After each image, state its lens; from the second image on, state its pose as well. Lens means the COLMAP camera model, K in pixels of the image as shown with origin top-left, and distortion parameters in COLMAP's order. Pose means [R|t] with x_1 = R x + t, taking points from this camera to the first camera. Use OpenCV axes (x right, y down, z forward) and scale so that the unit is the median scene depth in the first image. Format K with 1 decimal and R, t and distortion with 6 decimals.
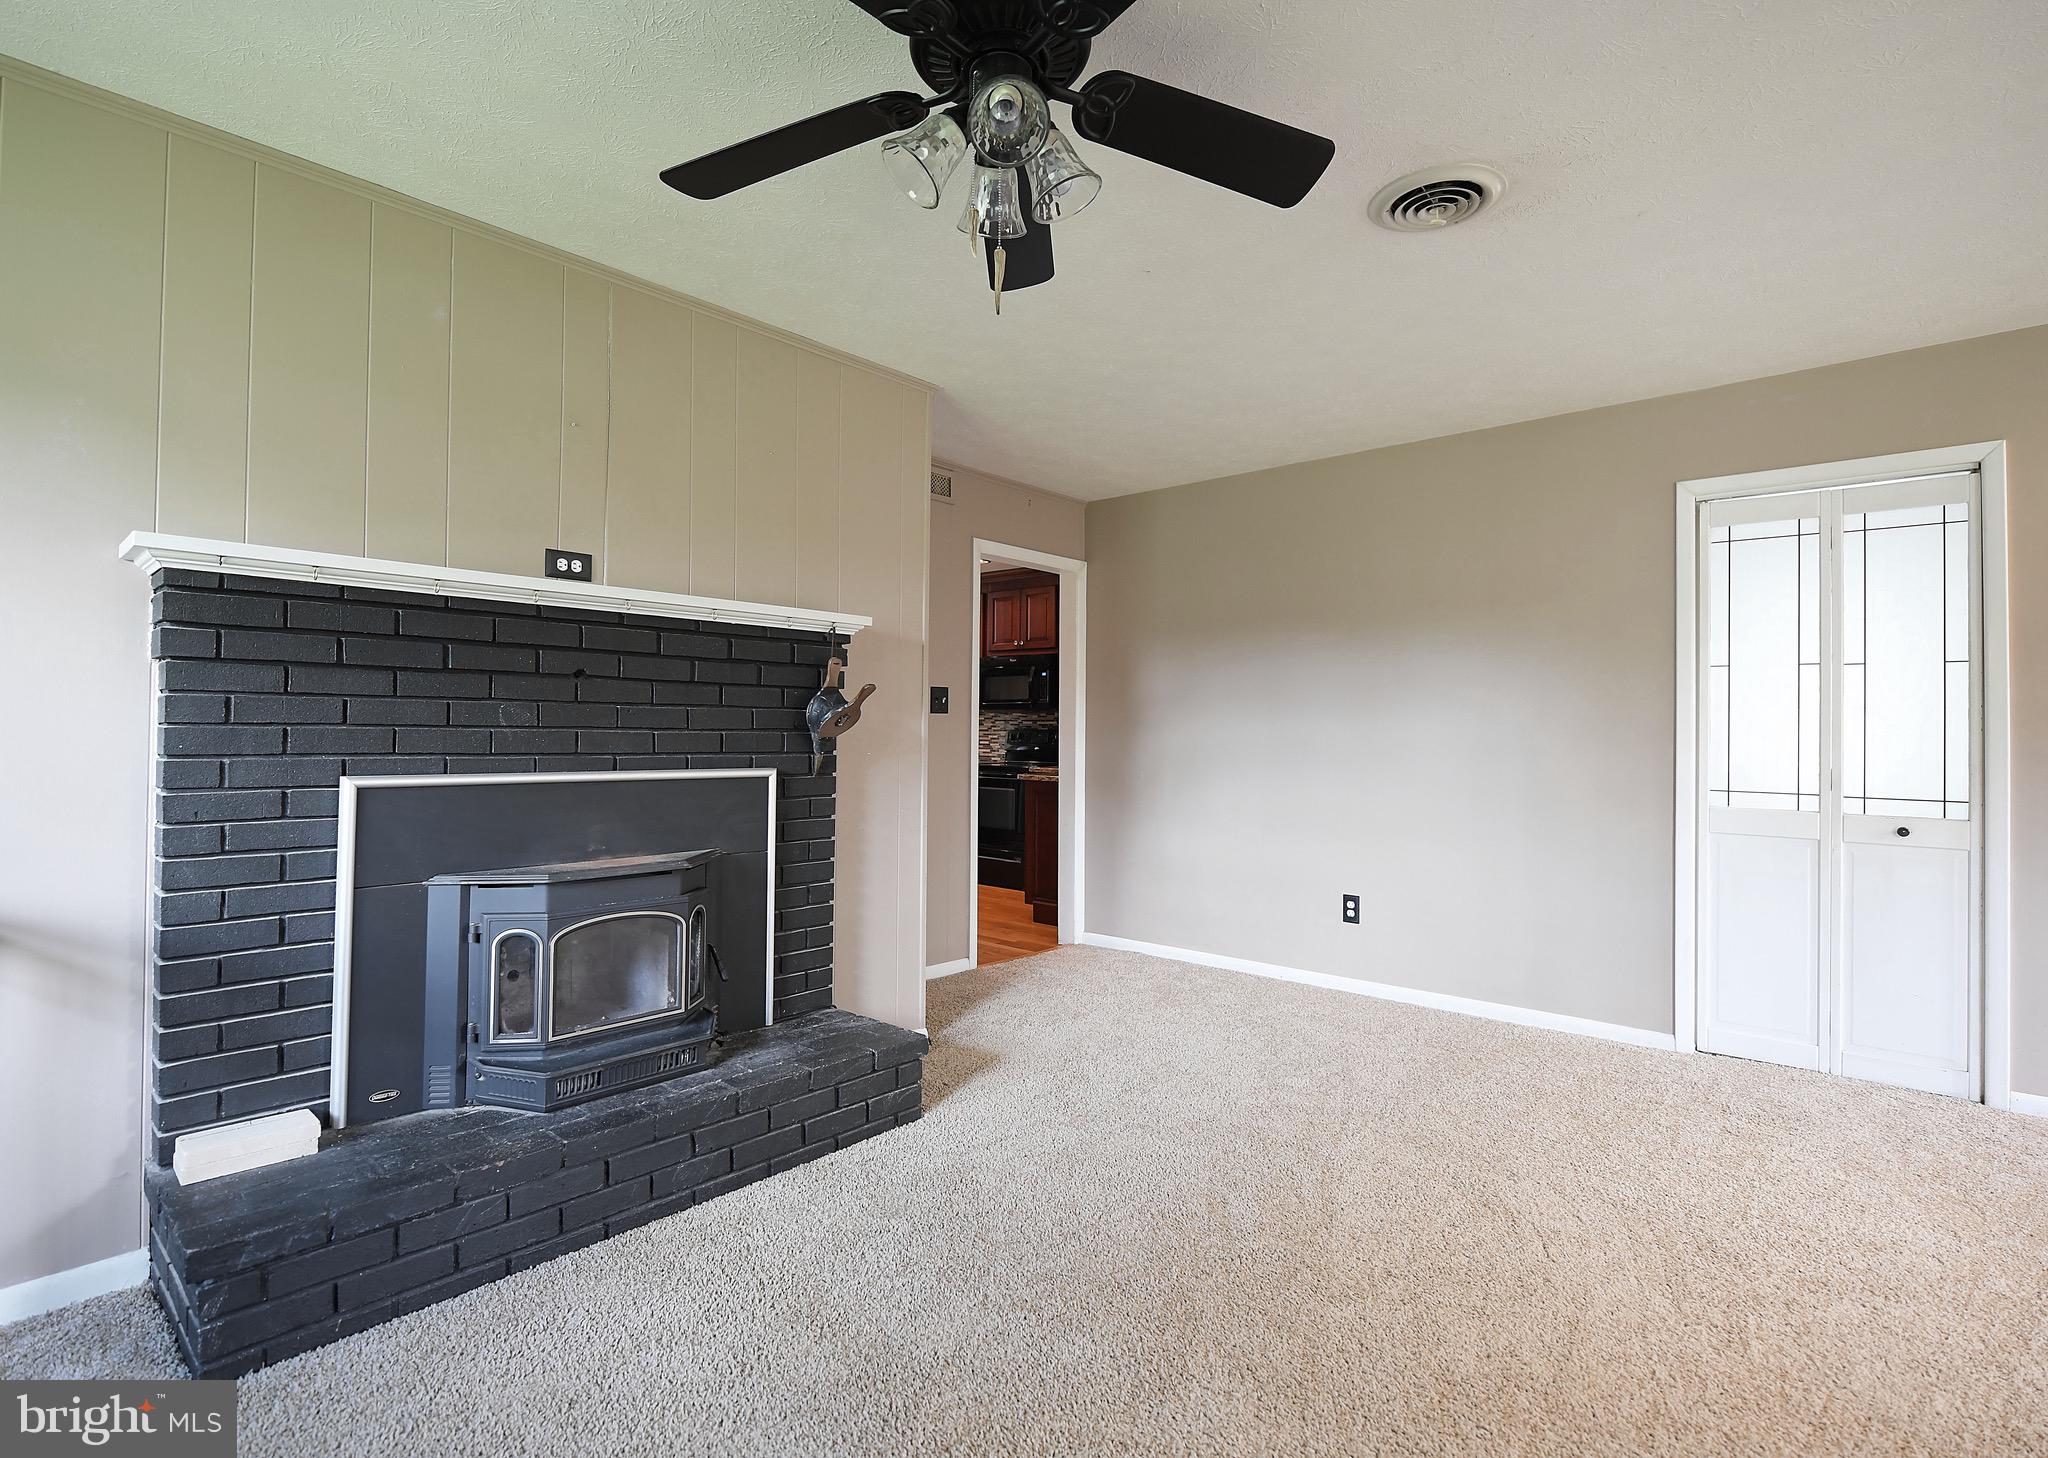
lens RADIAL K [[1017.4, 0, 1017.2], [0, 1017.4, 727.3], [0, 0, 1]] dist [-0.002602, -0.000229]
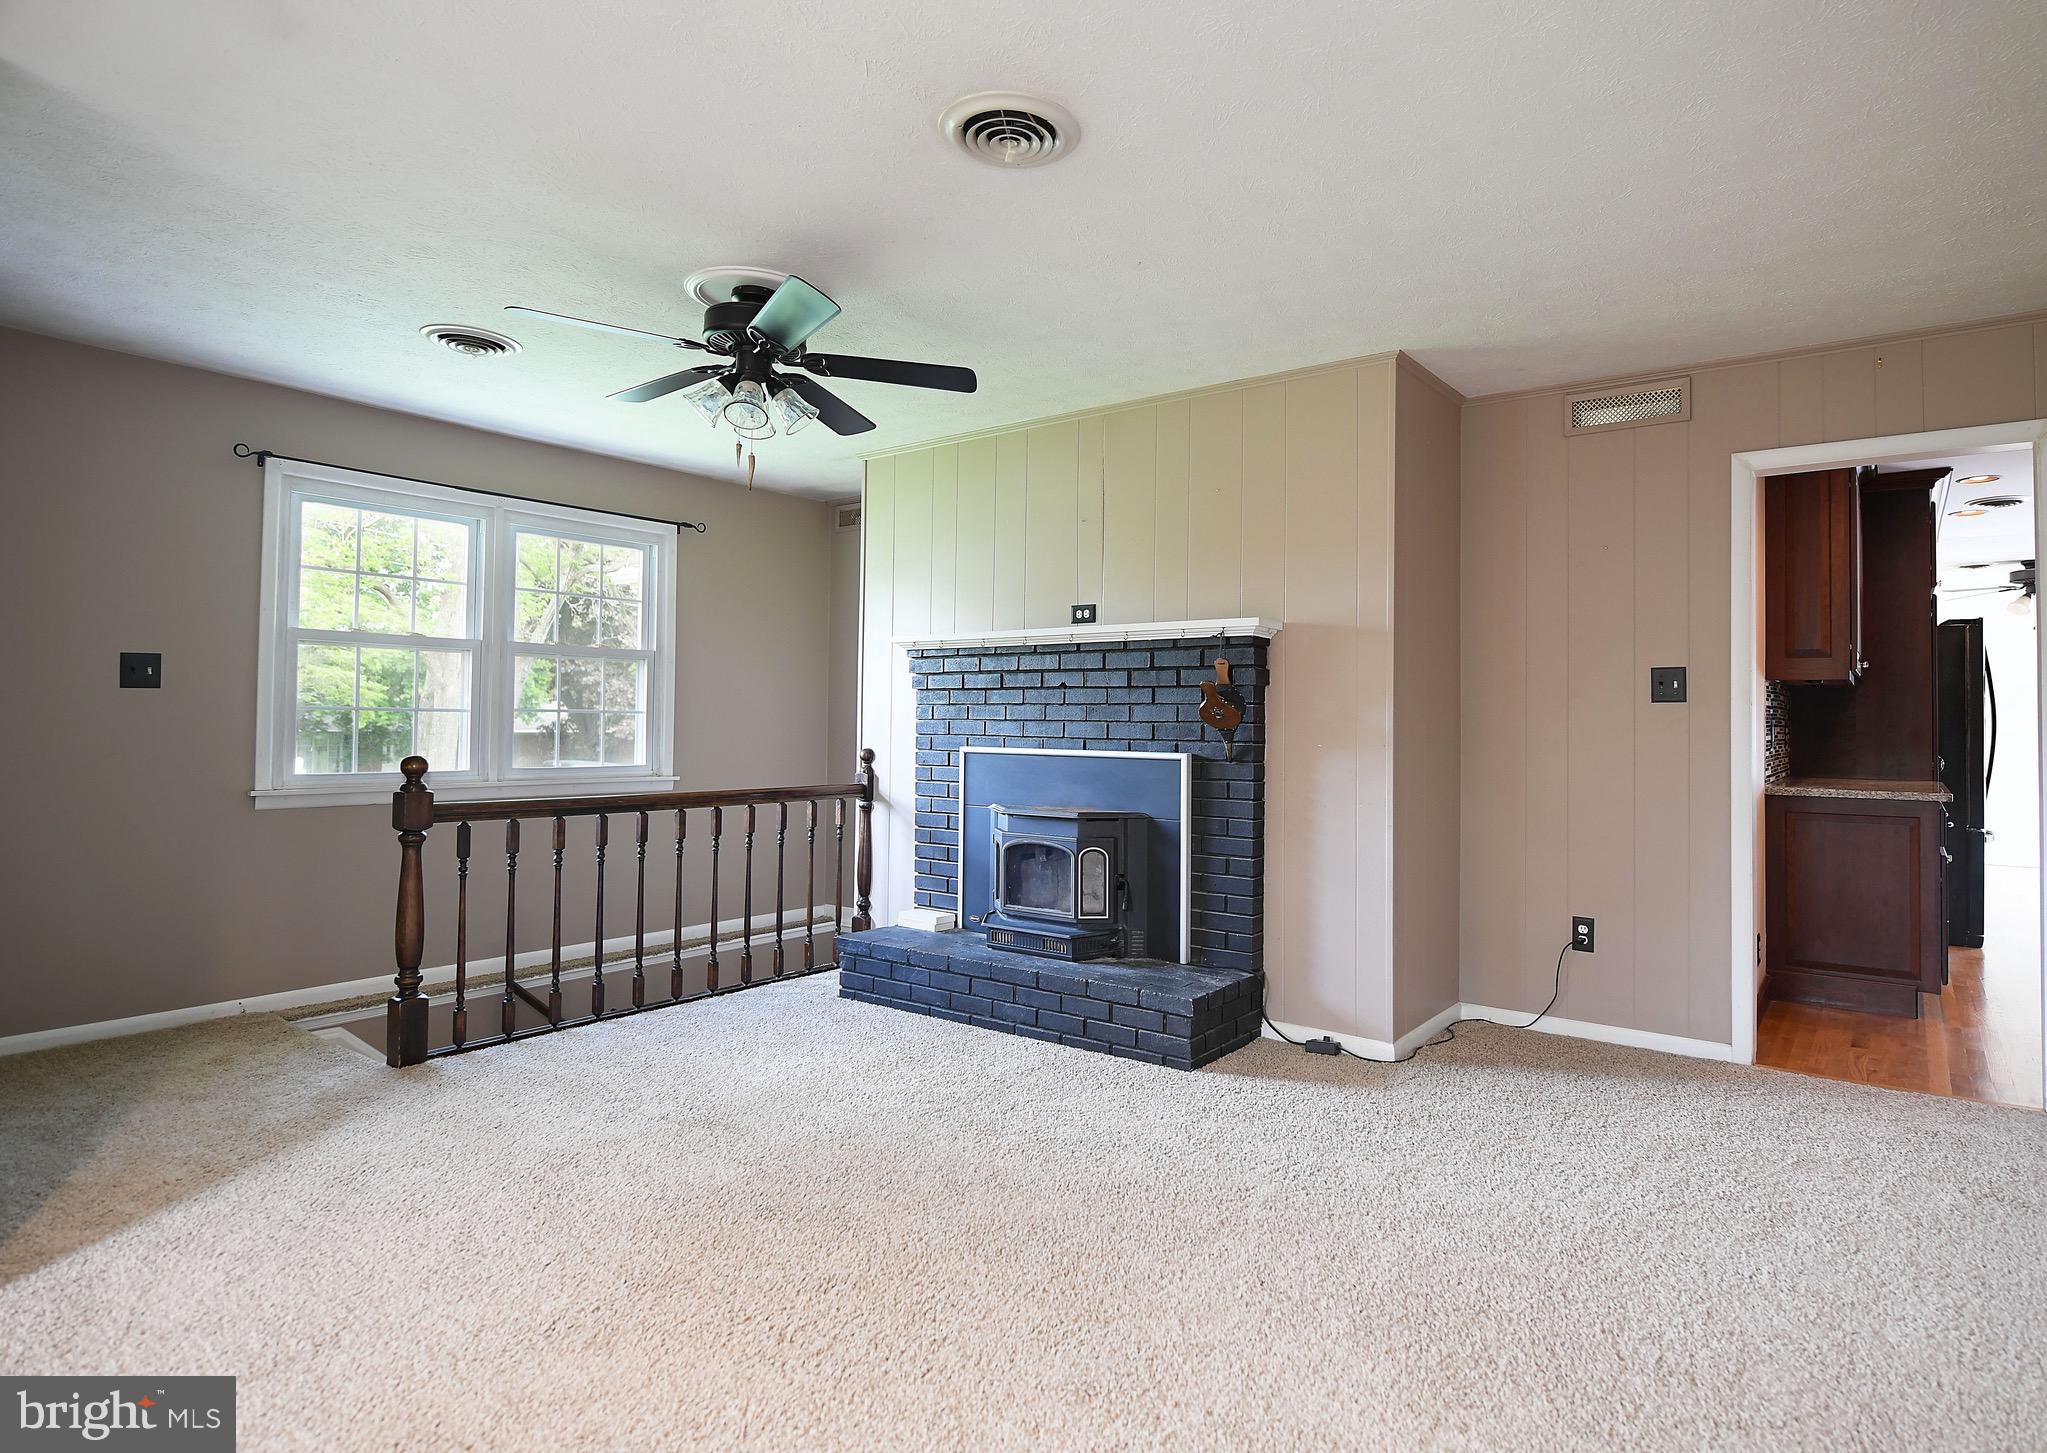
lens RADIAL K [[1100.0, 0, 1128.5], [0, 1100.0, 700.8], [0, 0, 1]] dist [0.005954, -0.000326]
pose [[0.132763, -0.030209, -0.990687, 1.195879], [-0.003586, 0.999514, -0.030959, 0.020736], [0.991141, 0.007663, 0.132590, 0.850468]]
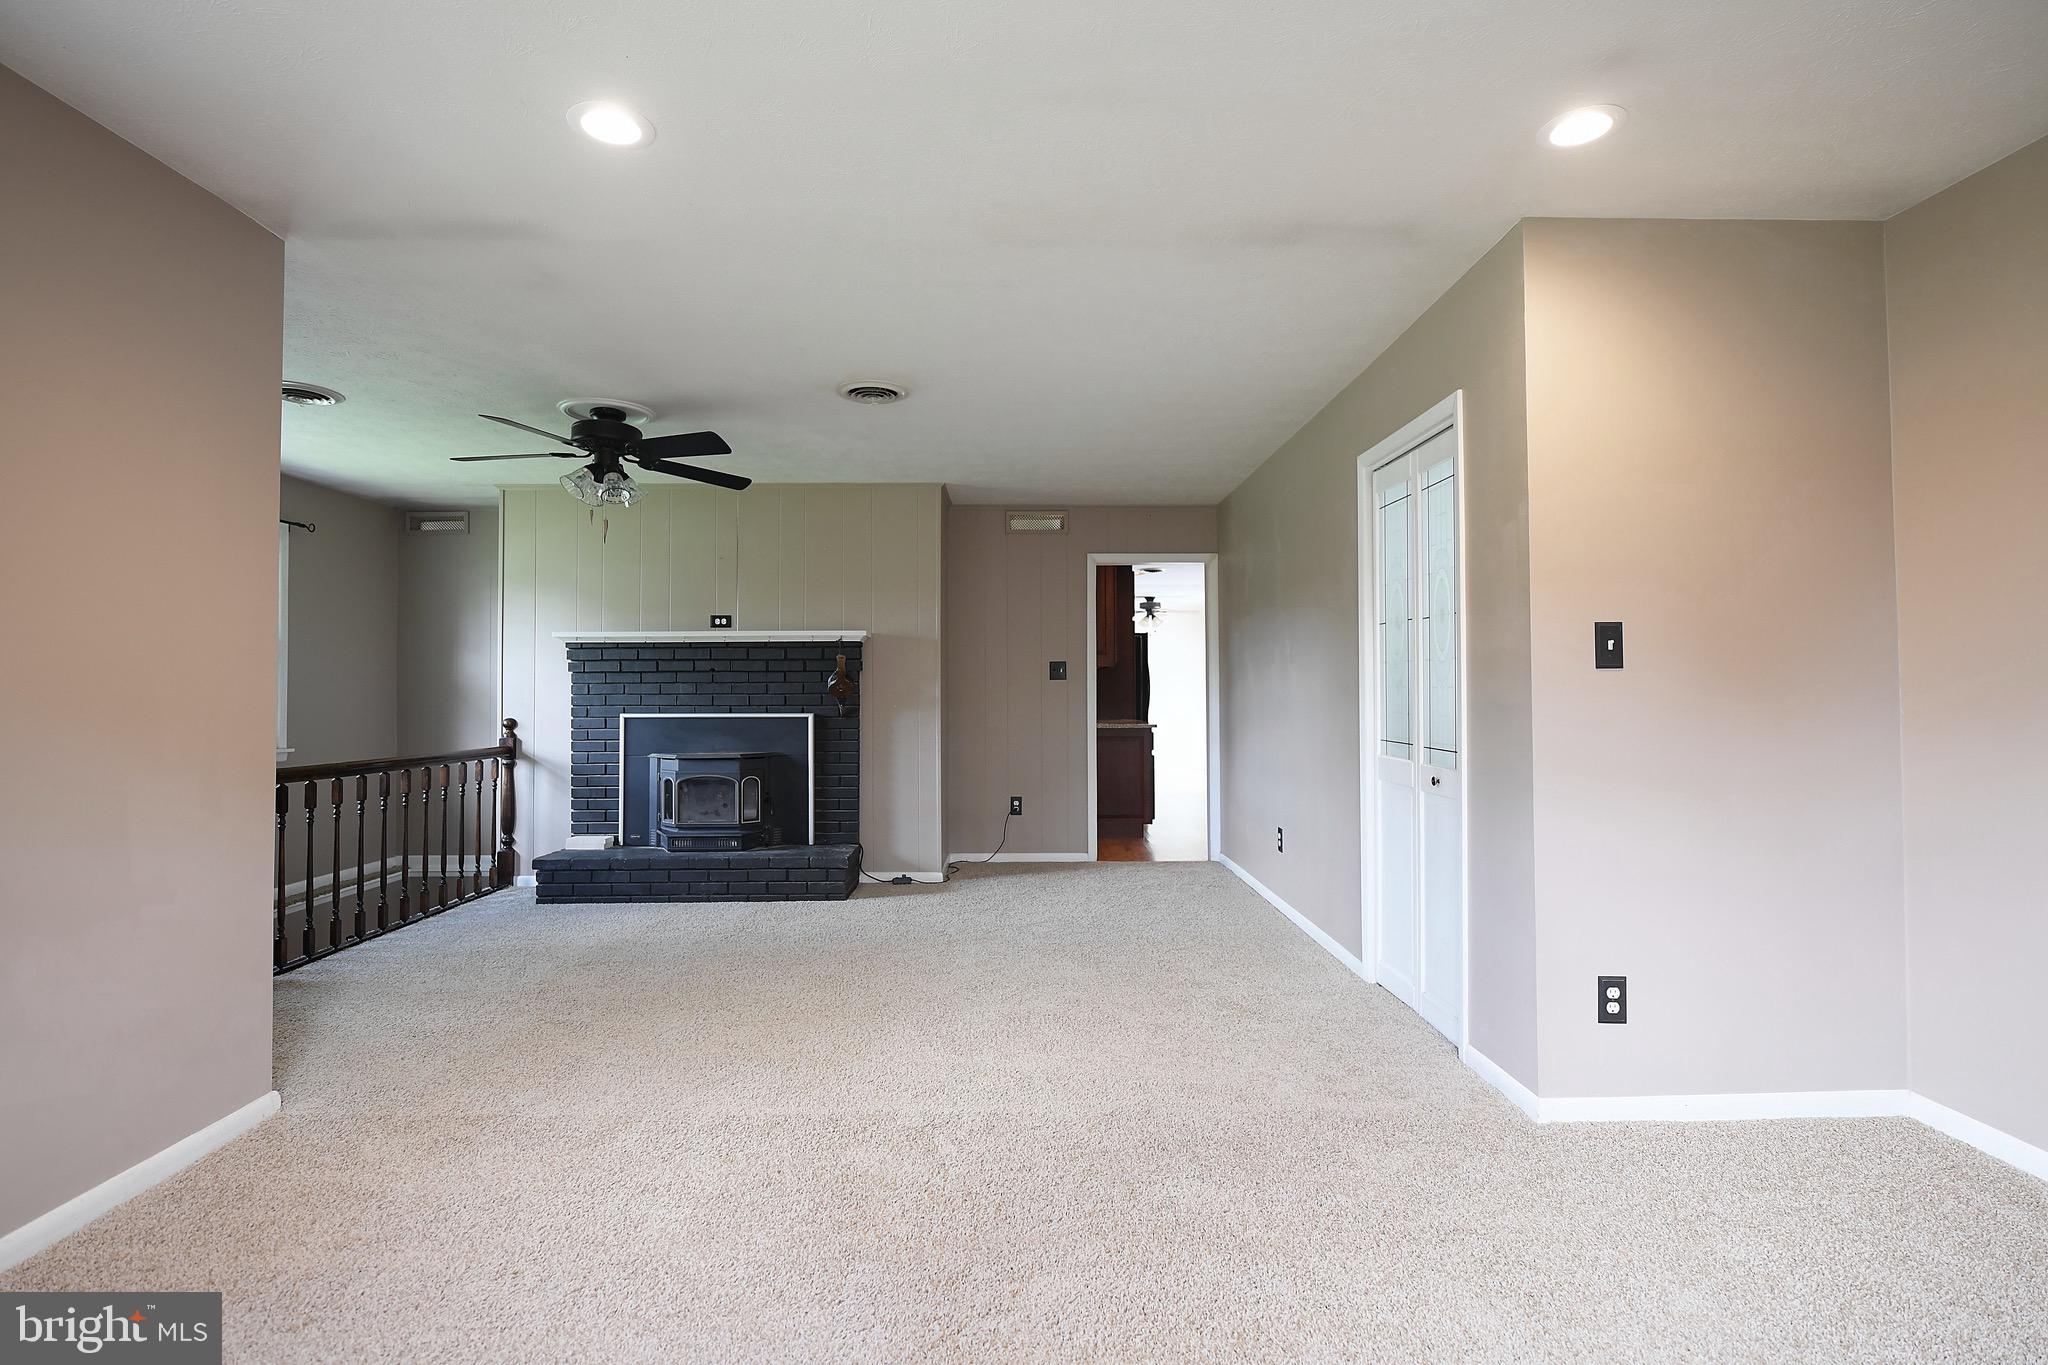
lens RADIAL K [[991.0, 0, 1031.5], [0, 991.0, 670.1], [0, 0, 1]] dist [0.000927, -0.000195]
pose [[0.679878, -0.031292, -0.732657, 1.627932], [0.016478, 0.999489, -0.027397, 0.018906], [0.733140, 0.006554, 0.680046, 0.014903]]
